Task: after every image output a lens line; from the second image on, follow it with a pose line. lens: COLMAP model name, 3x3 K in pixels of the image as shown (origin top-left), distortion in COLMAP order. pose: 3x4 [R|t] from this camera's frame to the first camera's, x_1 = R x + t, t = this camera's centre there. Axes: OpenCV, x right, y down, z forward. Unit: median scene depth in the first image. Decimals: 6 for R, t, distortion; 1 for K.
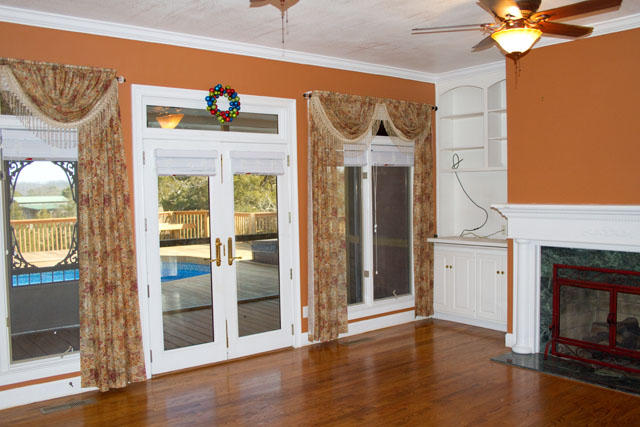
lens RADIAL K [[596.7, 0, 320.0], [0, 596.7, 213.5], [0, 0, 1]] dist [-0.102094, 0.002294]
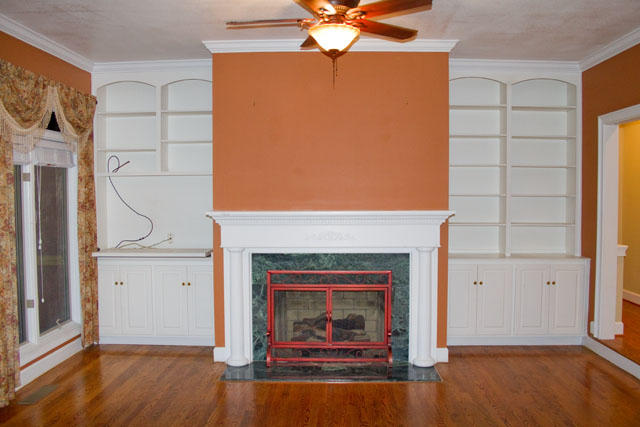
lens RADIAL K [[543.4, 0, 320.0], [0, 543.4, 213.5], [0, 0, 1]] dist [-0.096256, 0.008520]
pose [[0.649320, -0.015106, 0.760366, -0.225053], [0.023777, 0.999717, -0.000444, -0.007741], [-0.760144, 0.018367, 0.649495, 0.299068]]
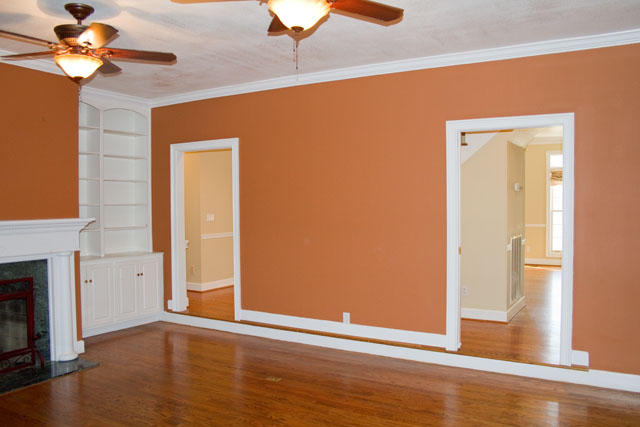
lens RADIAL K [[543.4, 0, 320.0], [0, 543.4, 213.5], [0, 0, 1]] dist [-0.096256, 0.008520]
pose [[-0.340629, -0.004053, 0.940189, -0.478666], [0.049062, 0.998552, 0.022080, -0.016158], [-0.938917, 0.053648, -0.339937, 0.608667]]
